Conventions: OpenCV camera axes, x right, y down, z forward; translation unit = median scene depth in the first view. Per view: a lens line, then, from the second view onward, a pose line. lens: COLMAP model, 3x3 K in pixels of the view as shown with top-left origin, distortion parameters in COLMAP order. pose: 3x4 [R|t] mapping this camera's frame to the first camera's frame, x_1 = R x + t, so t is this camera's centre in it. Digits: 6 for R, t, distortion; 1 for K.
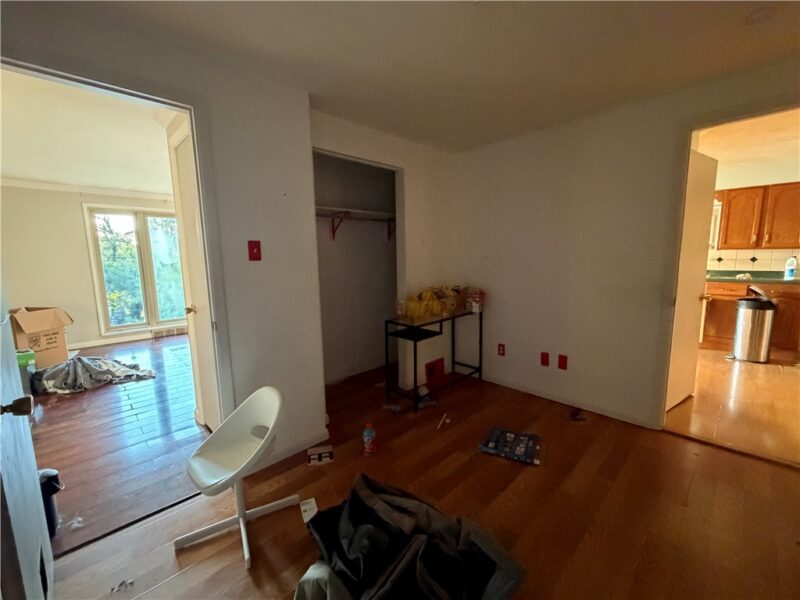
lens RADIAL K [[330.3, 0, 400.6], [0, 330.3, 300.9], [0, 0, 1]] dist [-0.000966, 0.000314]
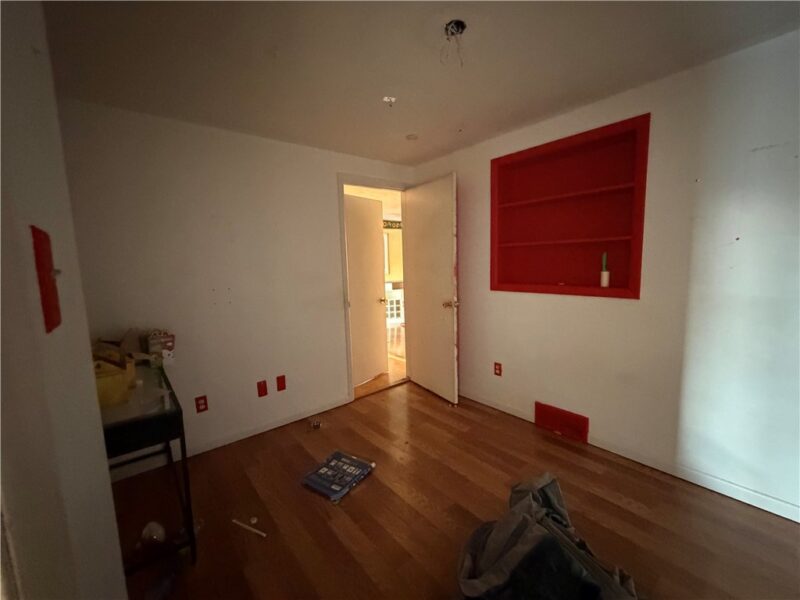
lens RADIAL K [[330.3, 0, 400.6], [0, 330.3, 300.9], [0, 0, 1]] dist [-0.000966, 0.000314]
pose [[0.085978, -0.105553, 0.990690, -0.454311], [0.164278, 0.982263, 0.090398, -0.089801], [-0.982660, 0.154976, 0.101793, 0.566339]]
